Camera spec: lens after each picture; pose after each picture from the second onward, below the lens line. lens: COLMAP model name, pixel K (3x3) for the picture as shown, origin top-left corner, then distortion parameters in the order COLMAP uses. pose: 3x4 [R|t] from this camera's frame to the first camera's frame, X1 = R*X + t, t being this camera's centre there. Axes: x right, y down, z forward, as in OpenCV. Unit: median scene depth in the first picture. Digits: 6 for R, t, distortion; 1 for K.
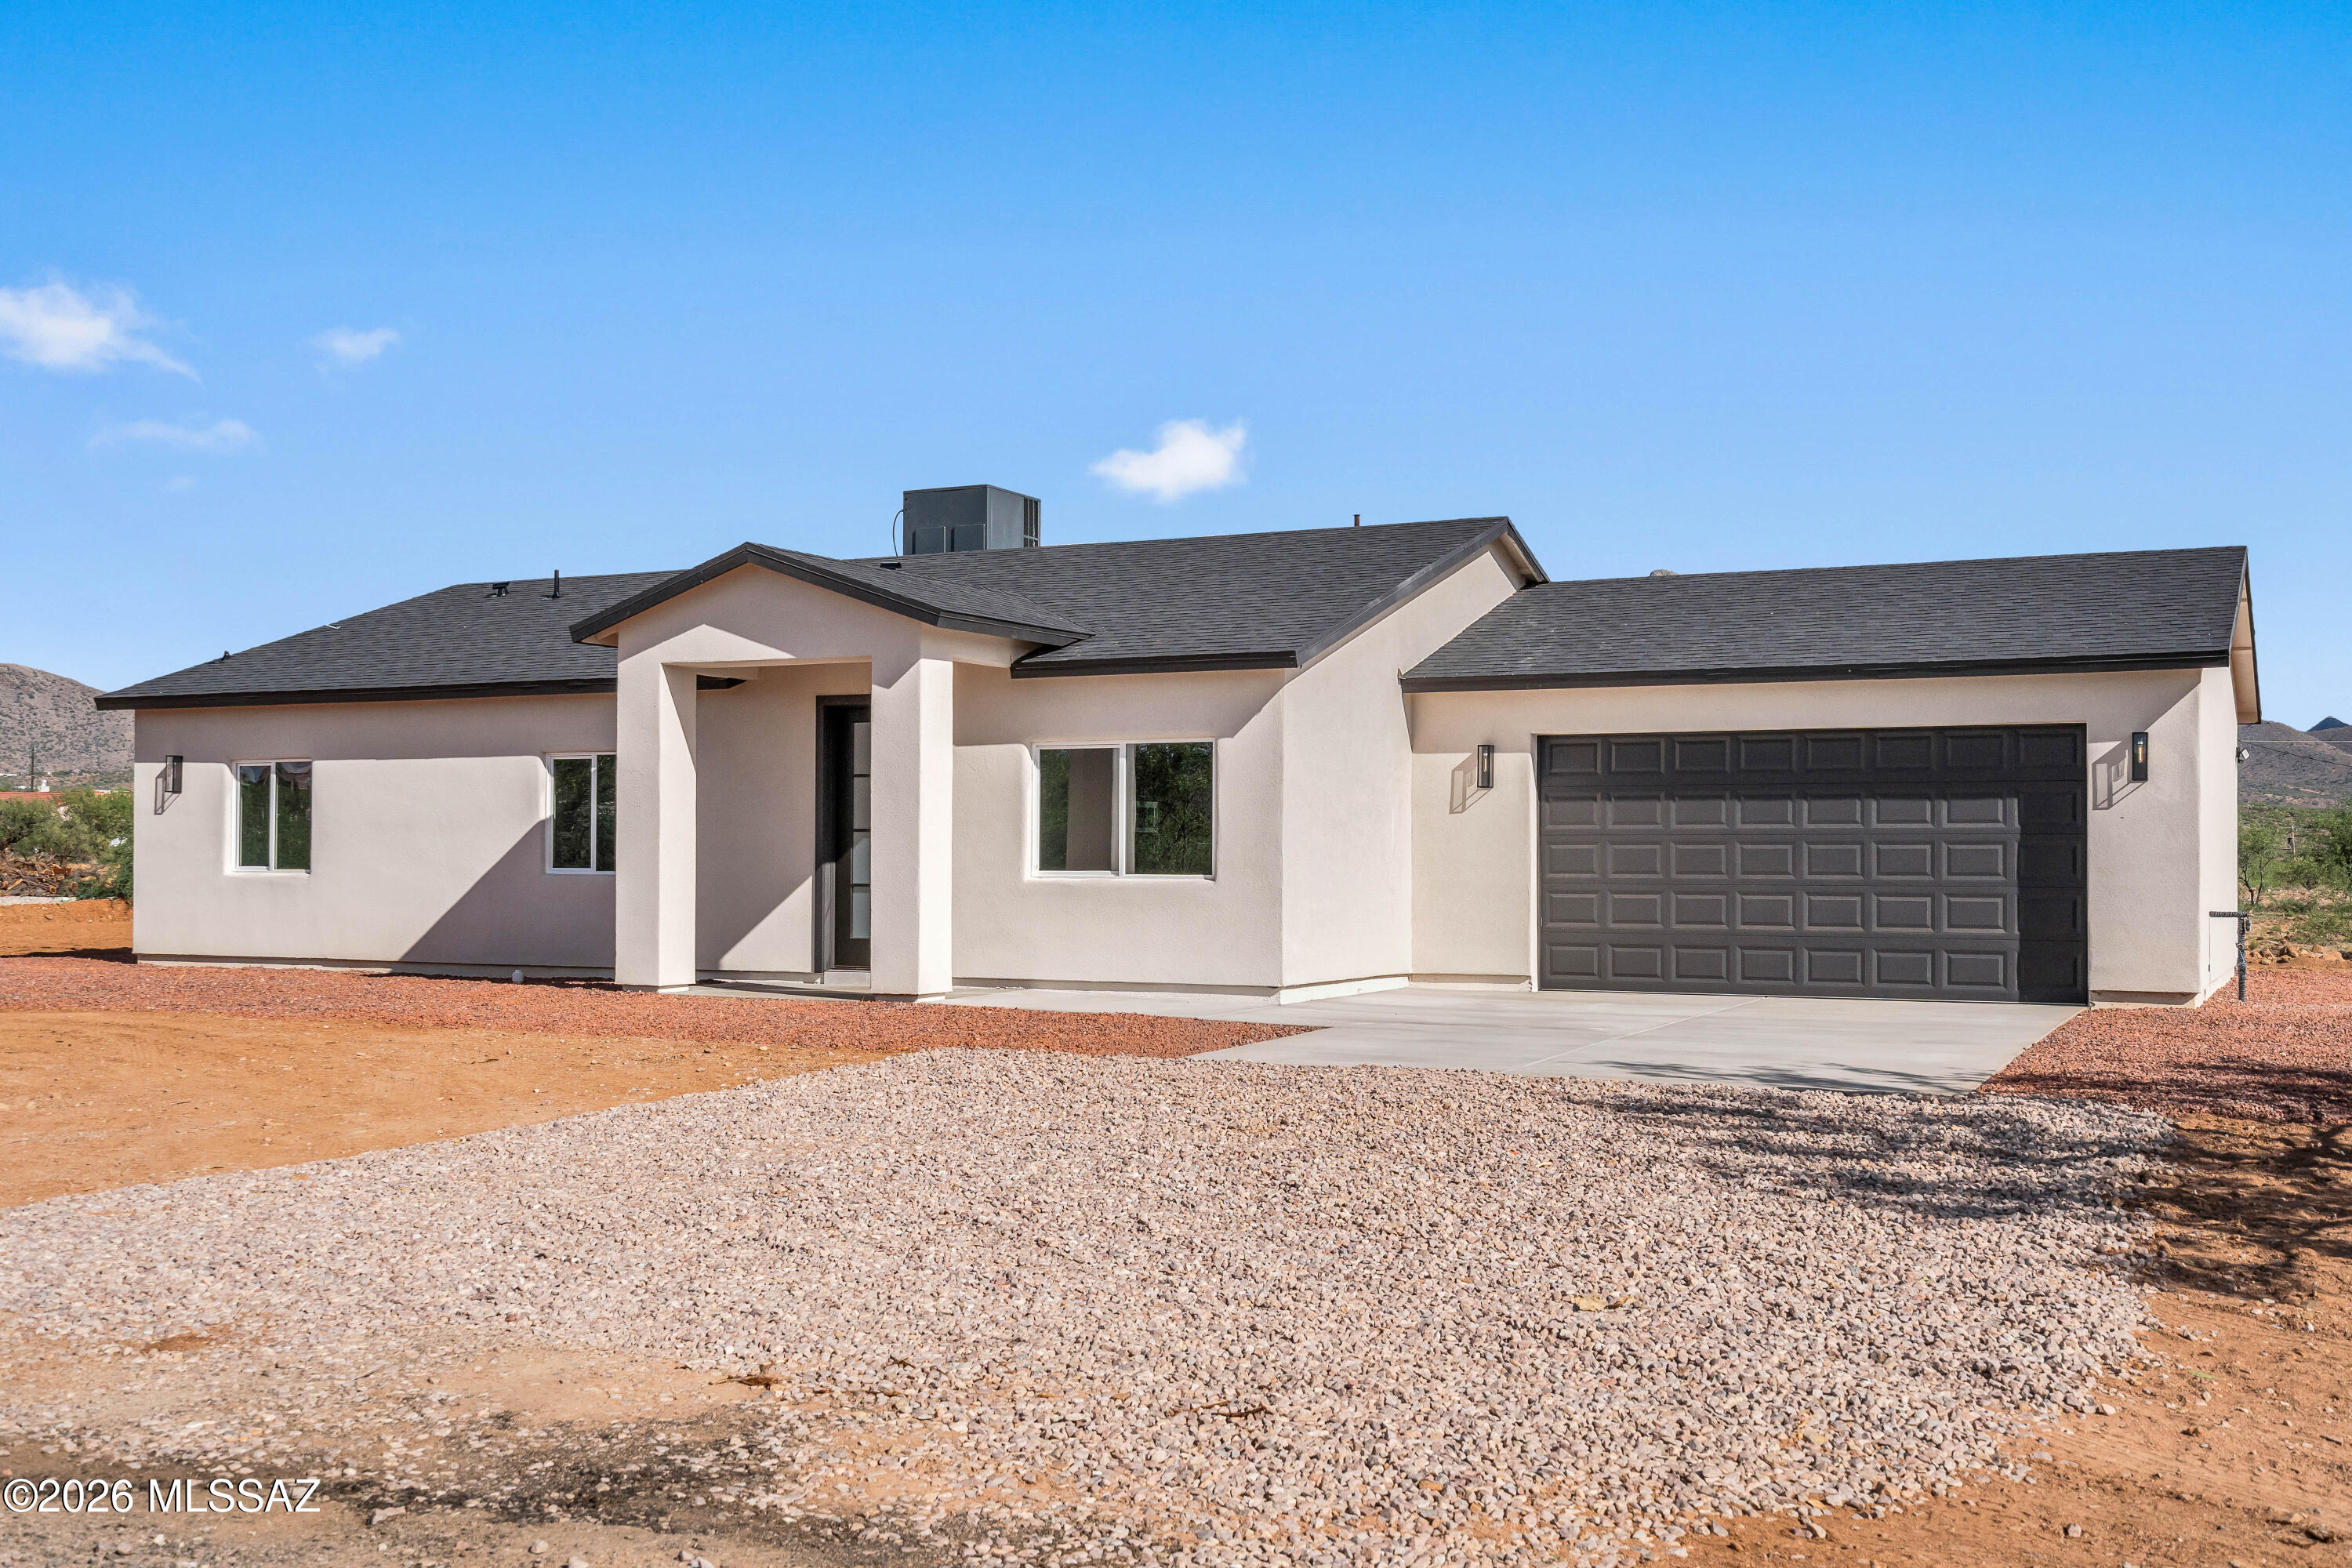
lens RADIAL K [[2348.1, 0, 1176.0], [0, 2348.1, 784.0], [0, 0, 1]] dist [0.007777, 0.003625]
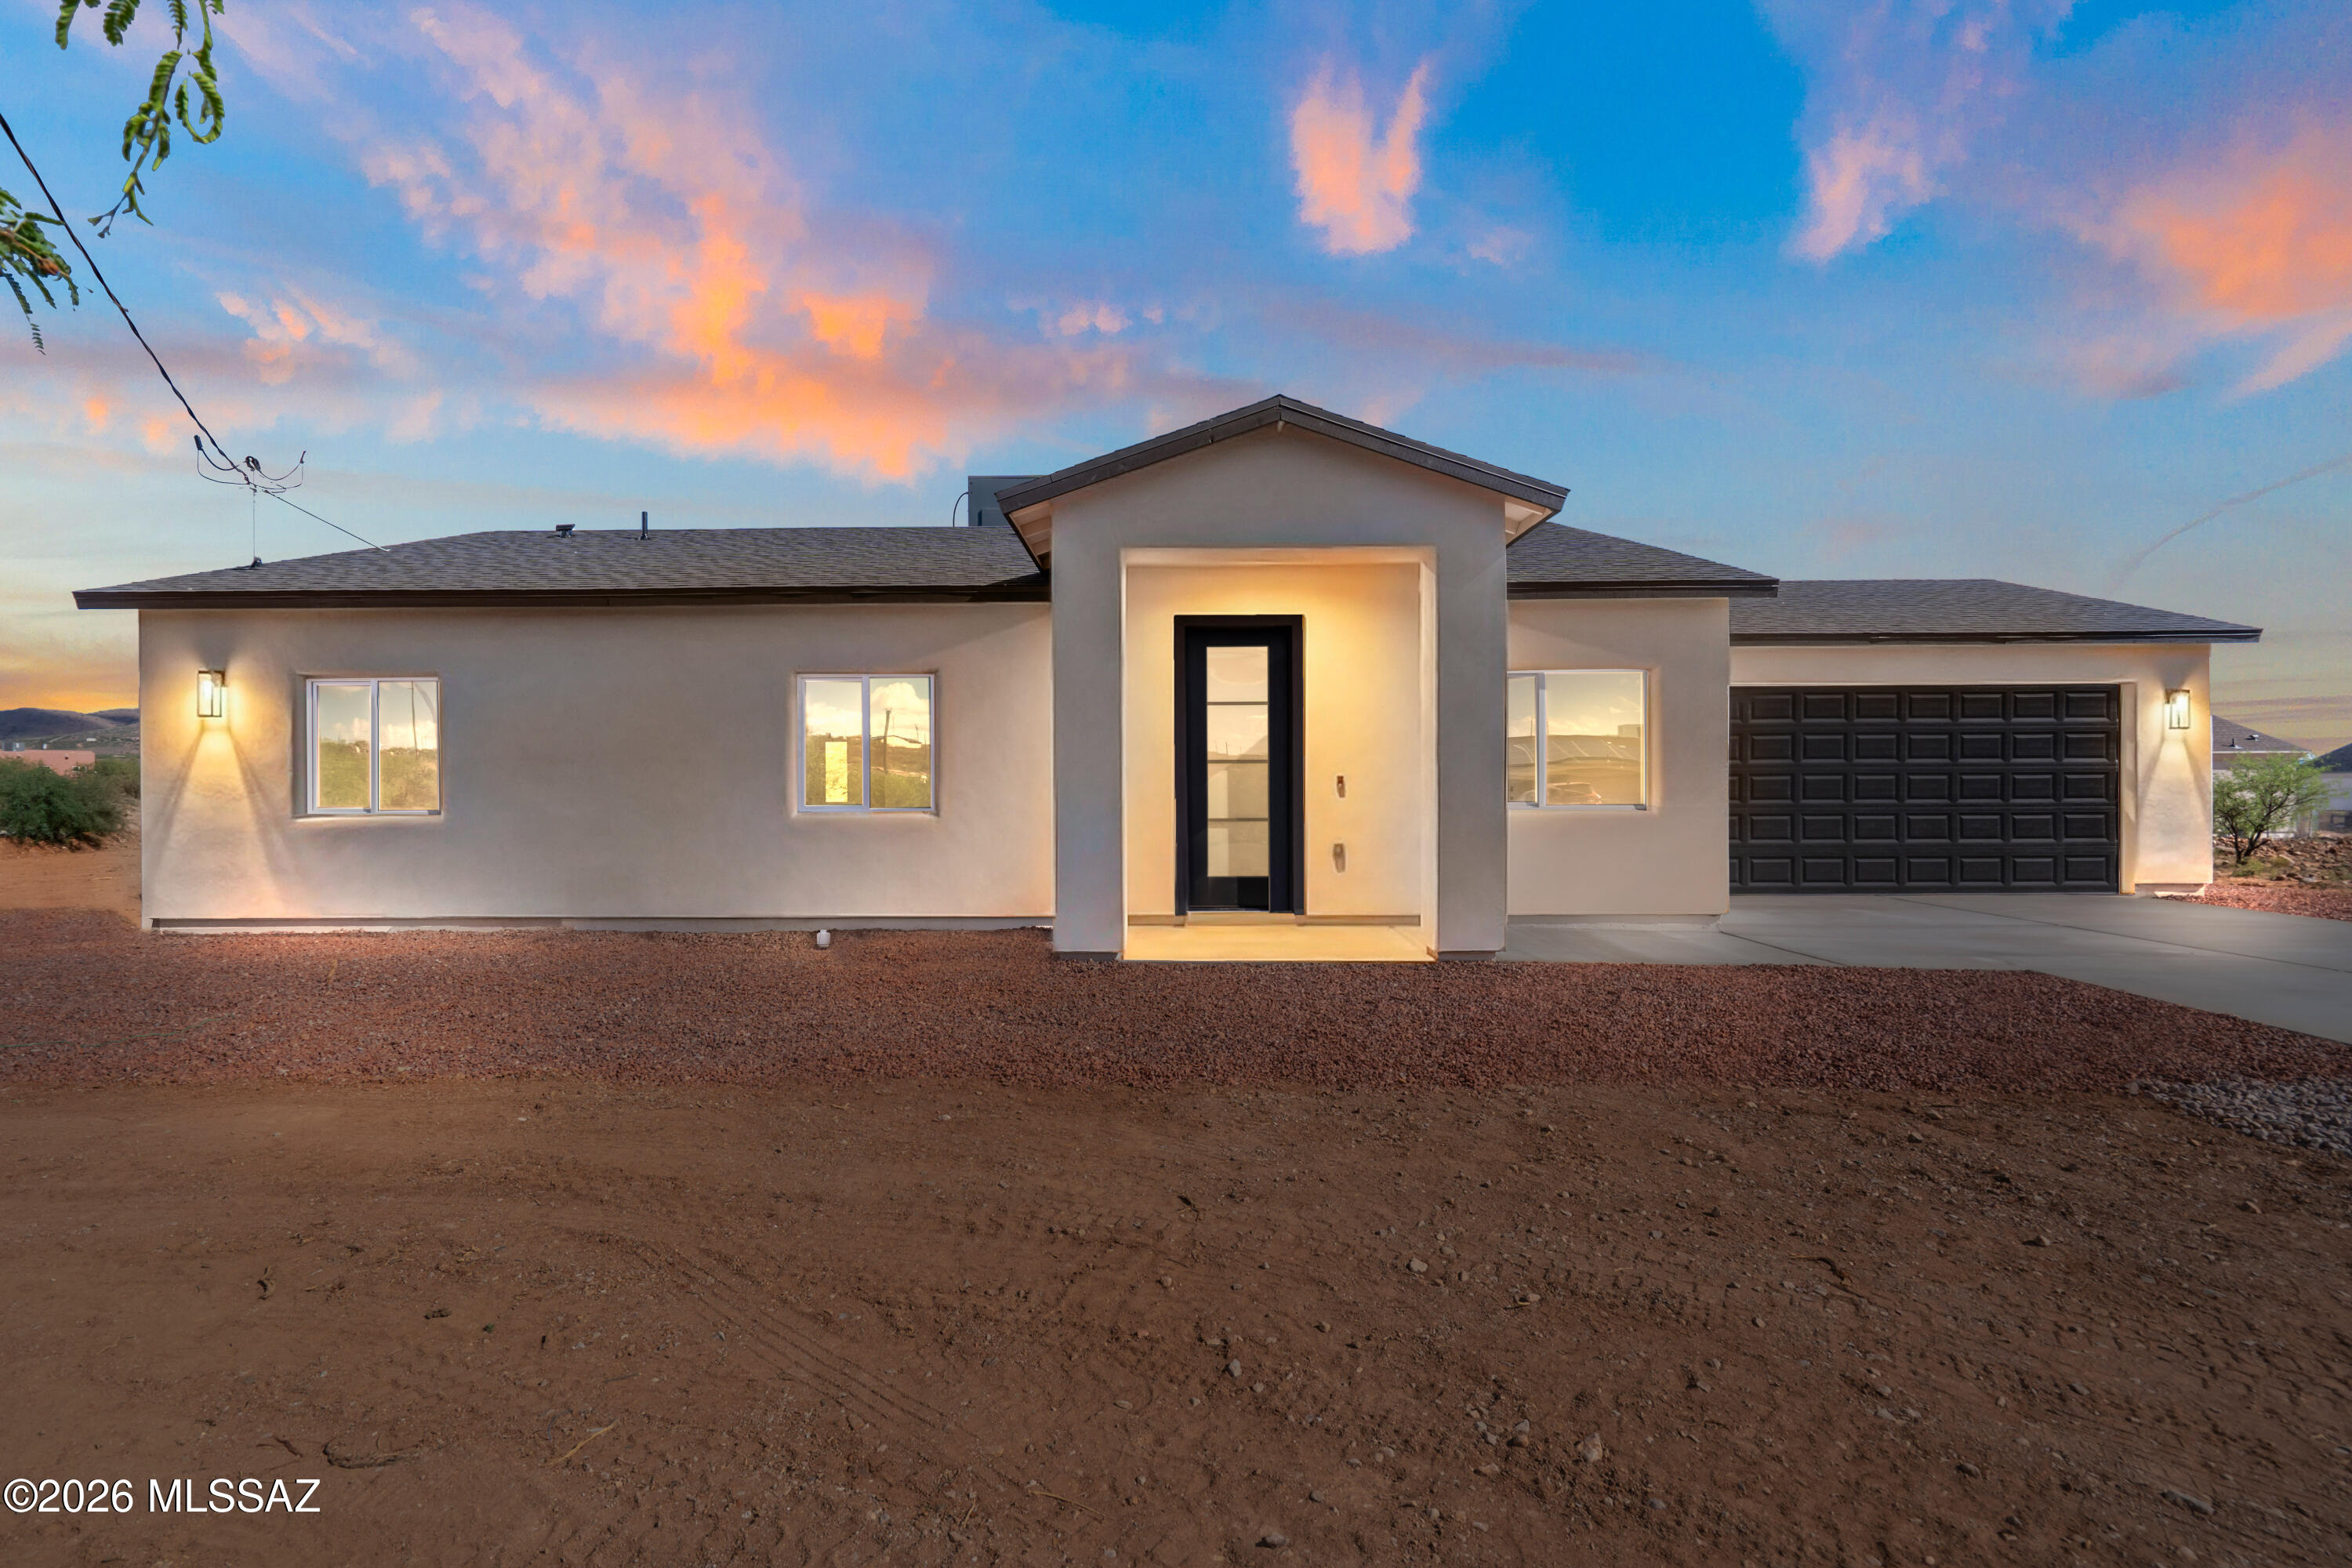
lens RADIAL K [[1108.4, 0, 1176.0], [0, 1108.4, 784.0], [0, 0, 1]] dist [0.003232, 0.000941]
pose [[0.907911, -0.004873, 0.419134, -0.360346], [-0.010790, 0.999329, 0.034992, 0.014544], [-0.419023, -0.036292, 0.907250, 0.642456]]
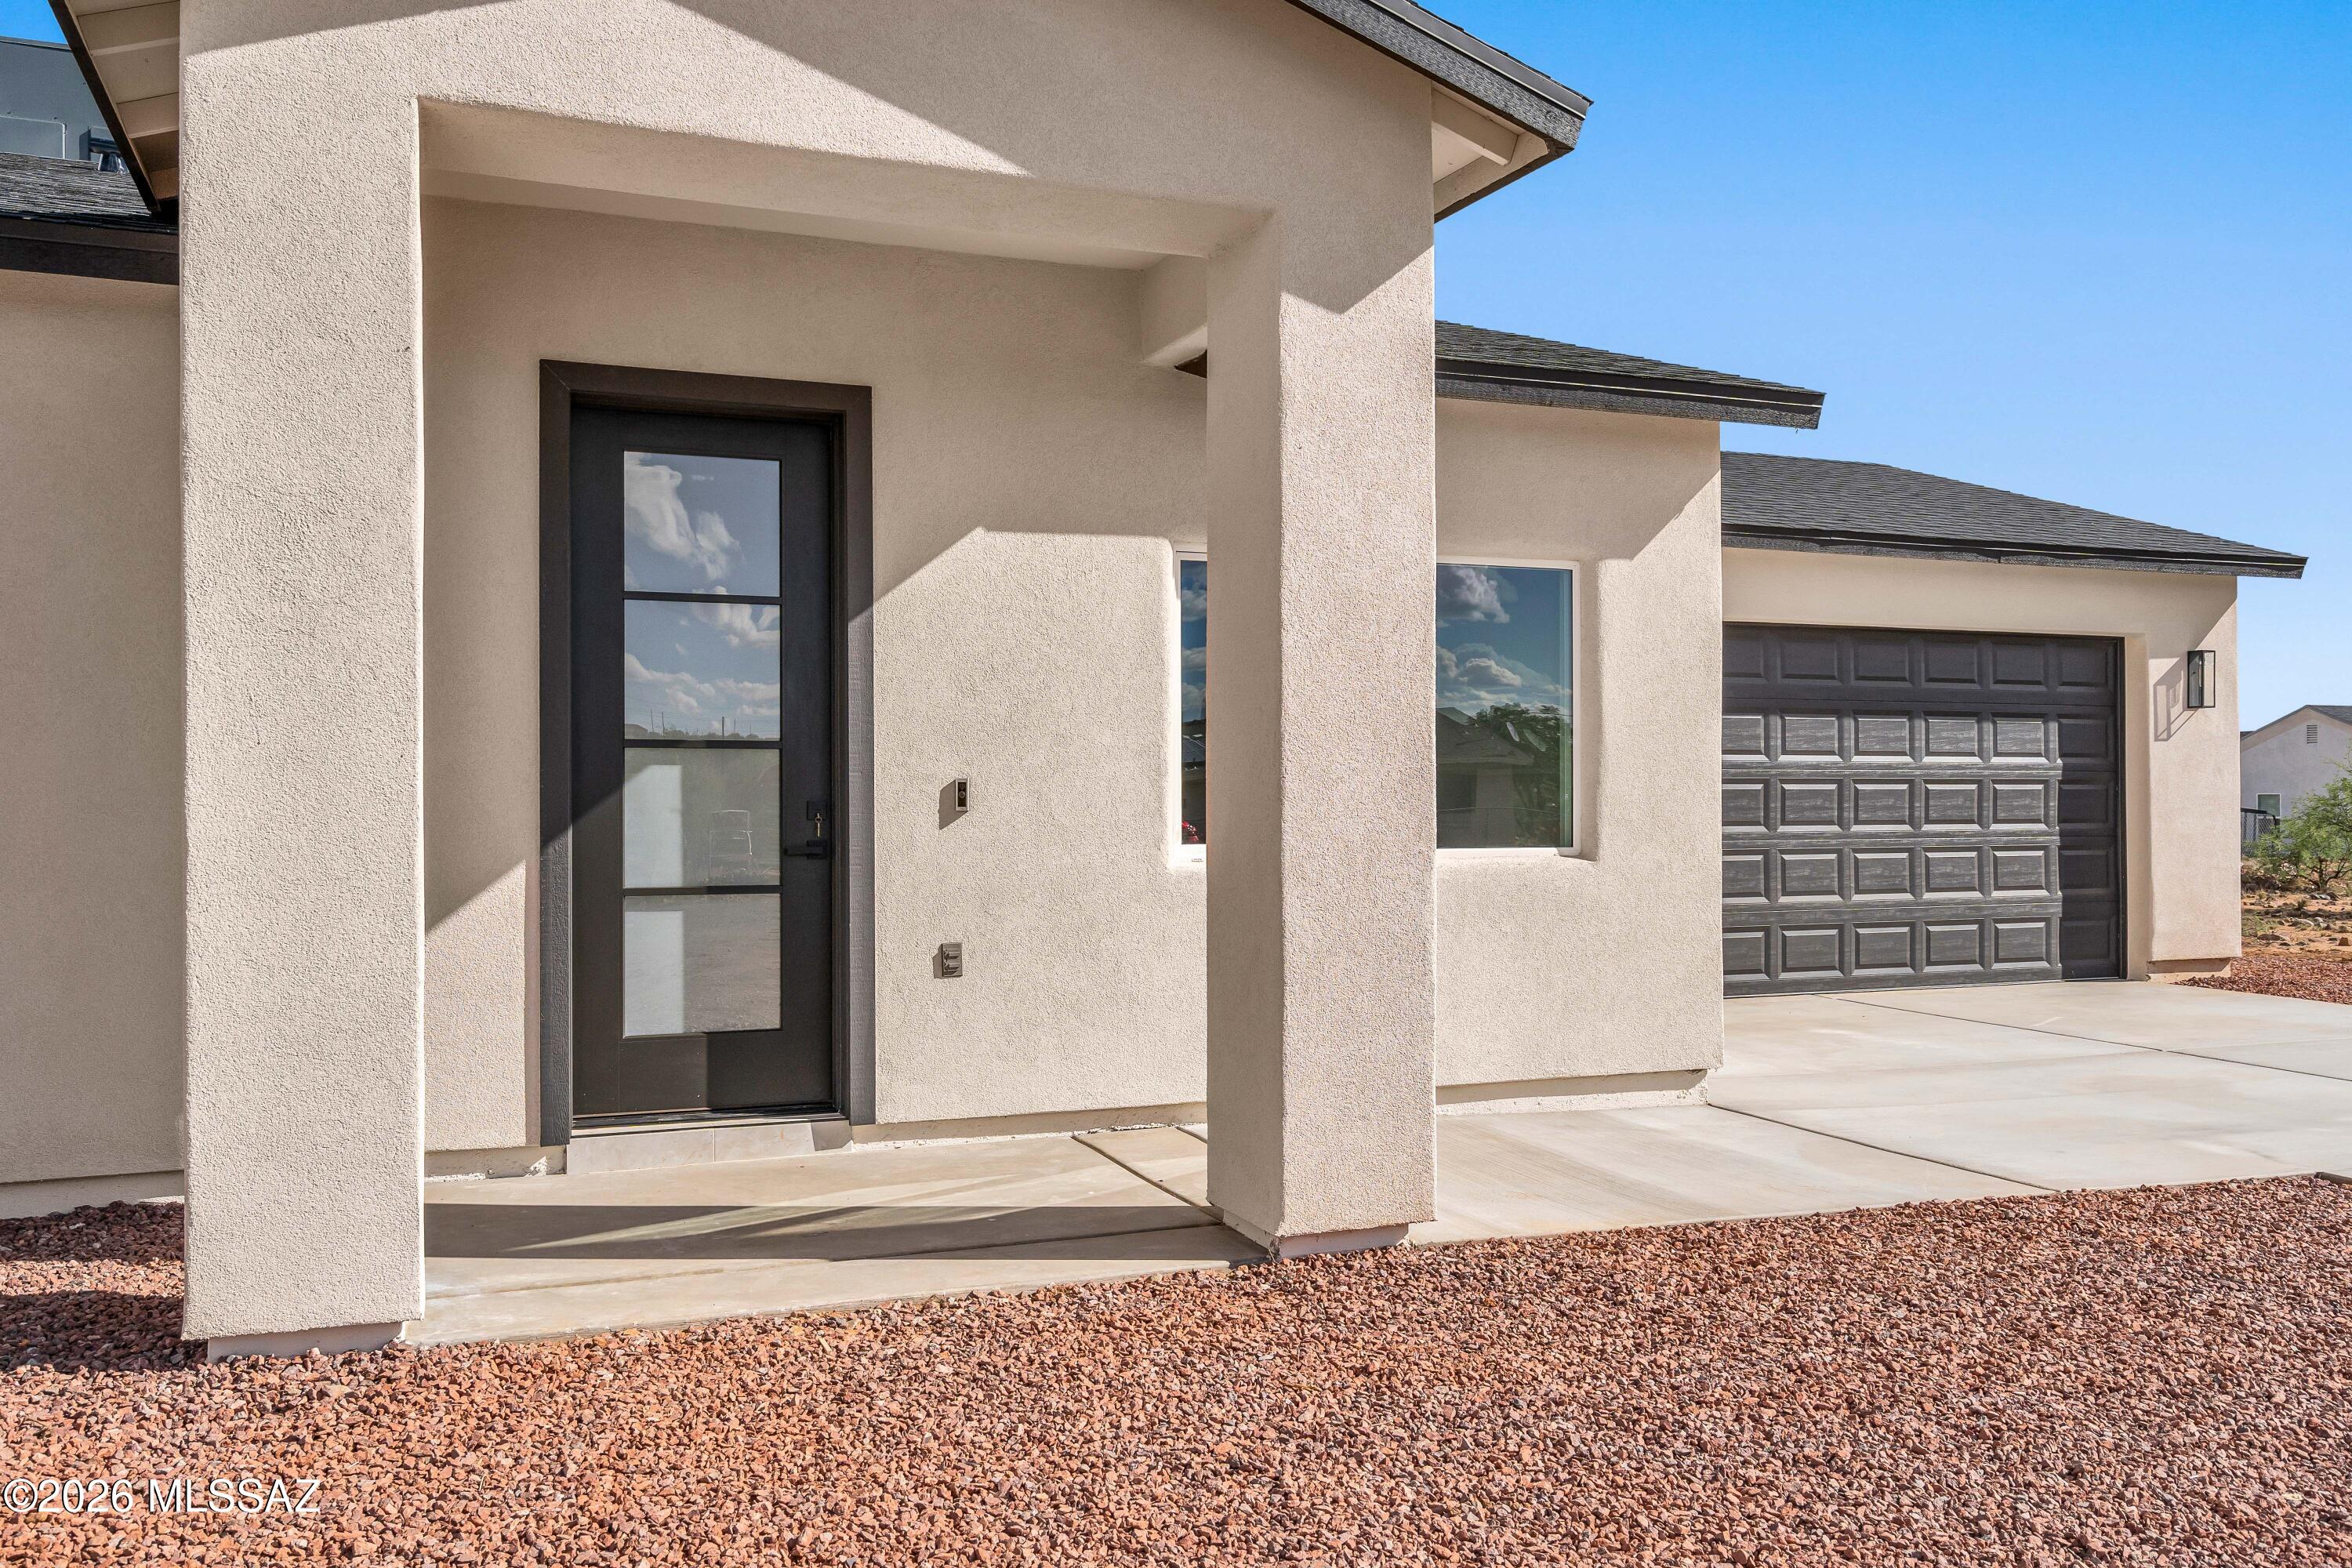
lens RADIAL K [[1834.8, 0, 1176.7], [0, 1834.8, 746.3], [0, 0, 1]] dist [-0.001256, -0.000043]
pose [[0.666645, 0.016057, 0.745203, -0.311878], [-0.023672, 0.999720, -0.000364, 0.020518], [-0.745000, -0.017397, 0.666838, 0.808240]]
